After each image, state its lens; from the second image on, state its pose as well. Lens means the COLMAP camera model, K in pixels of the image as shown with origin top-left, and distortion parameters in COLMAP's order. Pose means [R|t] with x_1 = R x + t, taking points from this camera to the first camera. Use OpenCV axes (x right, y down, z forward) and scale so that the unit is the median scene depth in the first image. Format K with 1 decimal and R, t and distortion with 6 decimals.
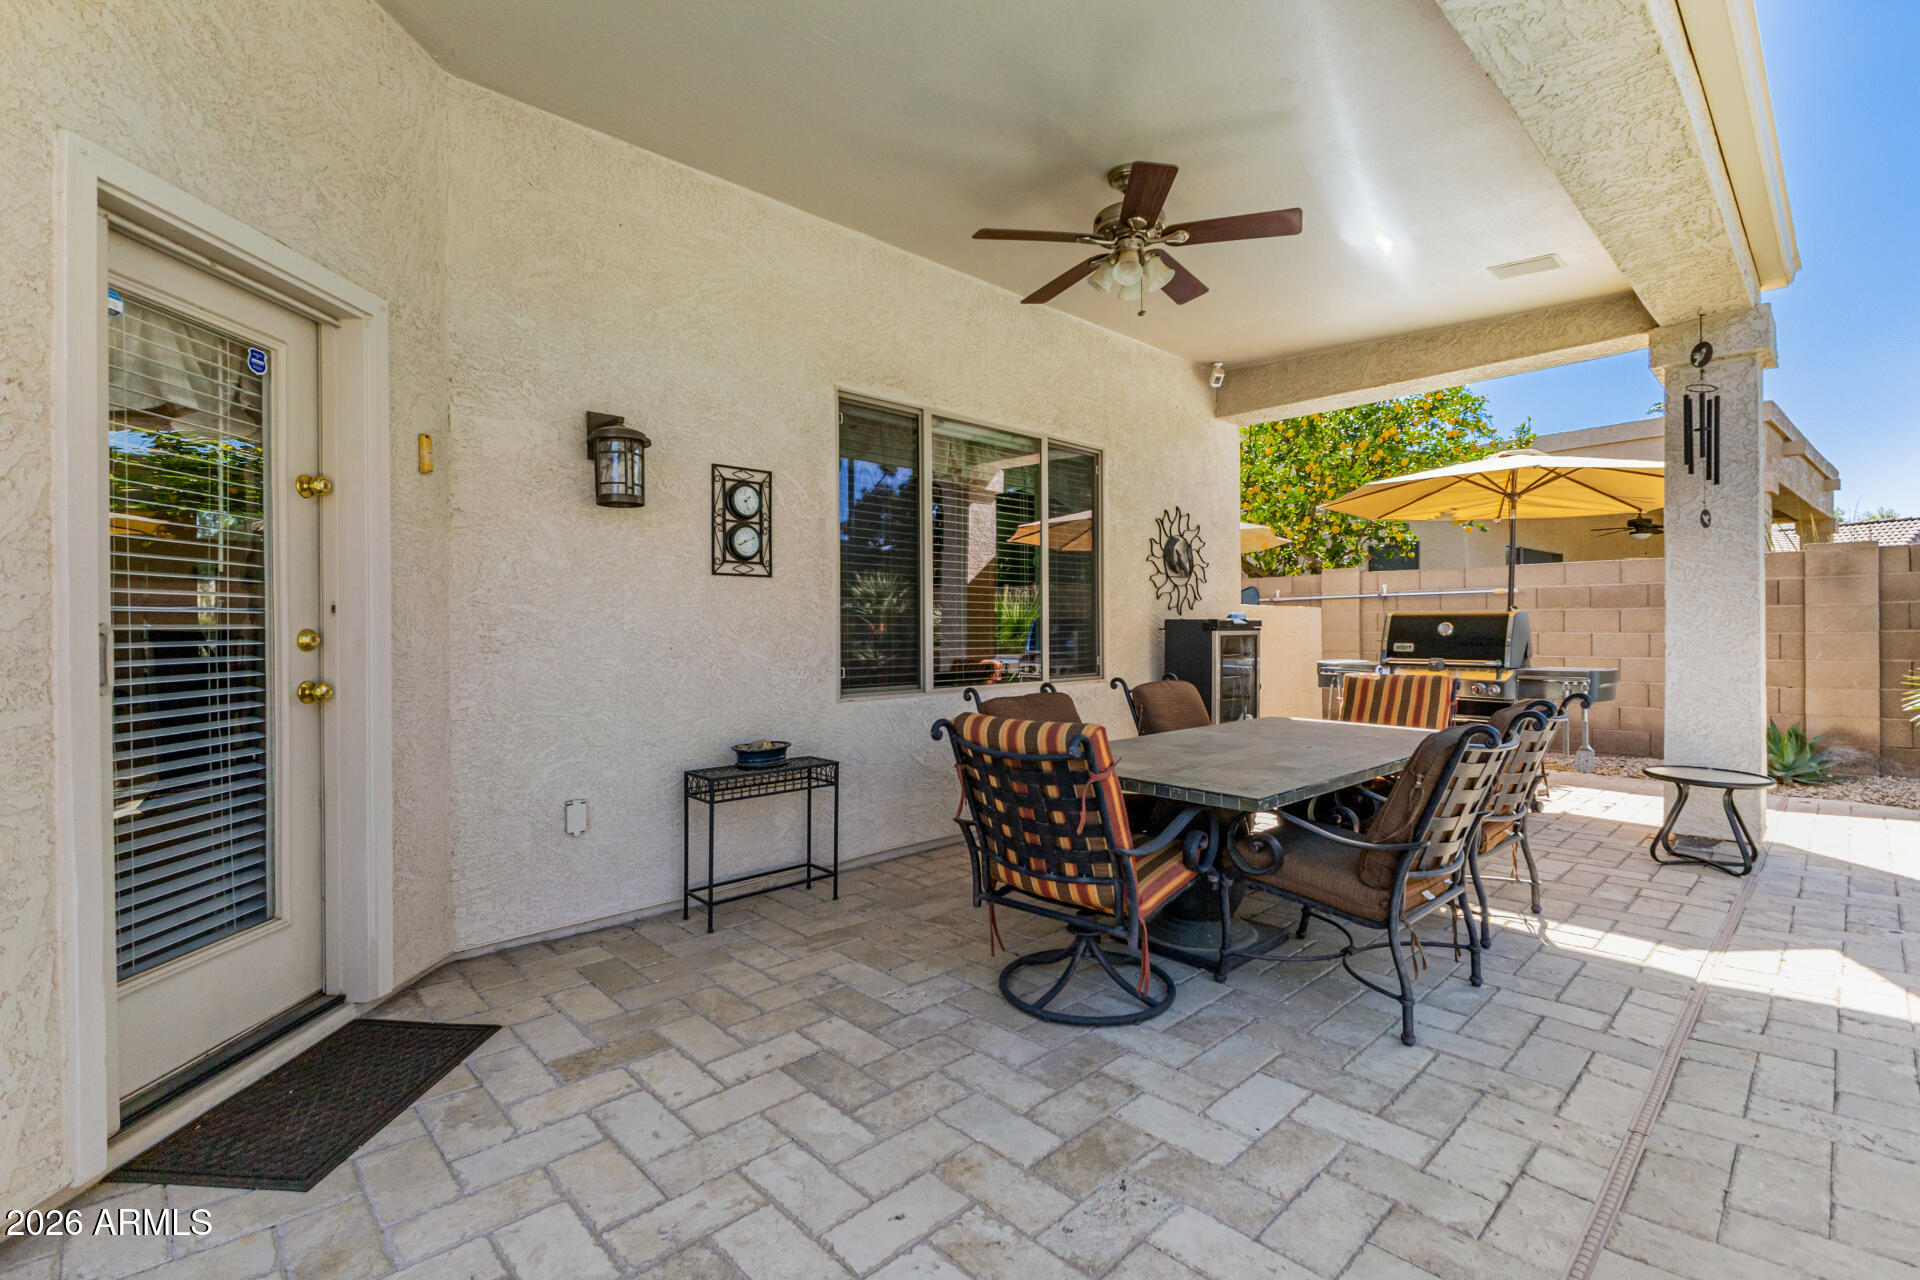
lens RADIAL K [[884.2, 0, 957.8], [0, 884.2, 633.9], [0, 0, 1]] dist [-0.000441, 0.000031]
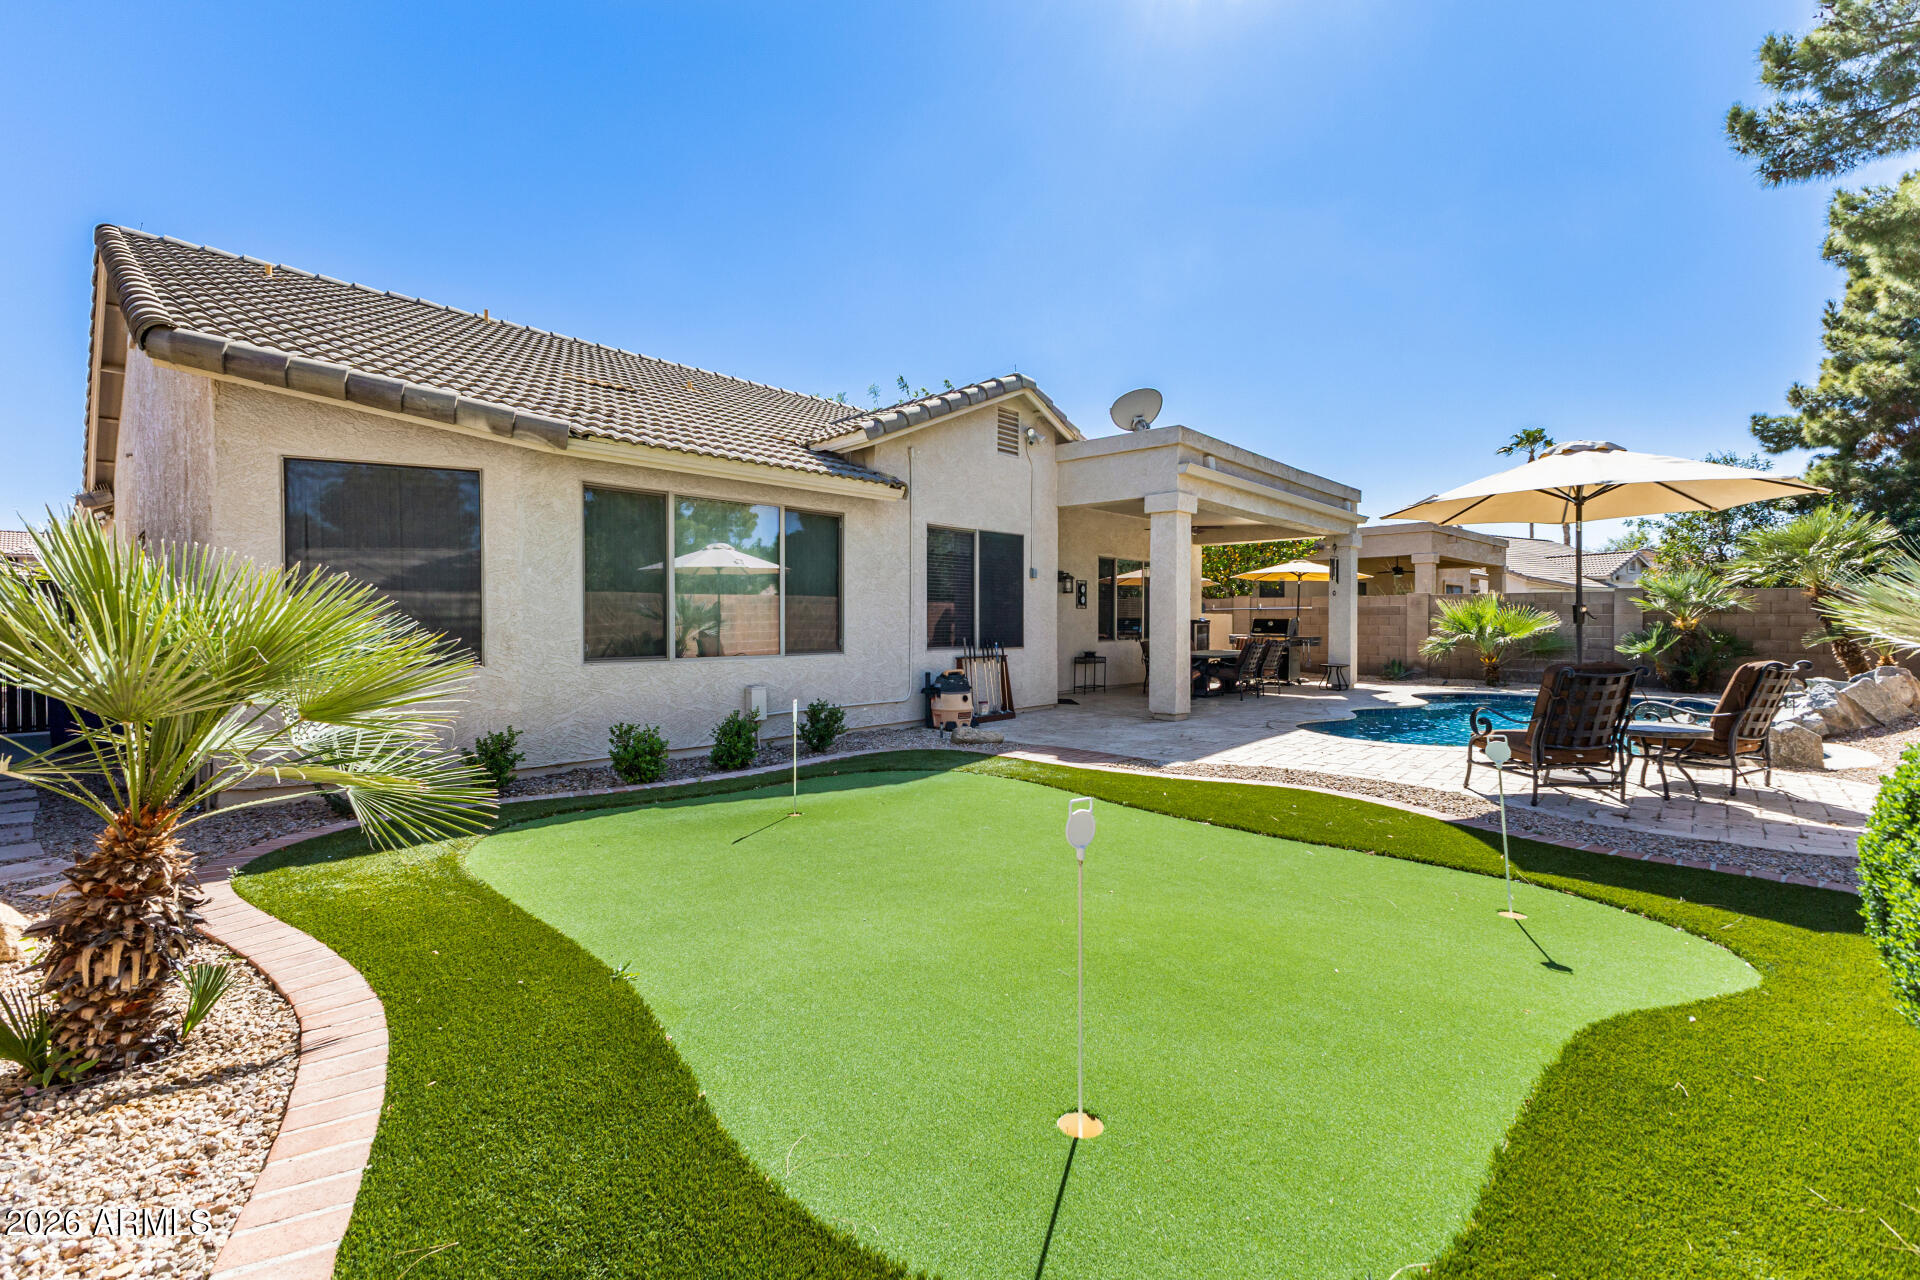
lens RADIAL K [[829.8, 0, 957.9], [0, 829.8, 630.0], [0, 0, 1]] dist [0.002031, 0.000344]
pose [[0.998344, 0.001938, 0.057489, -0.988702], [-0.001841, 0.999997, -0.001743, 0.035344], [-0.057493, 0.001634, 0.998345, -2.585379]]
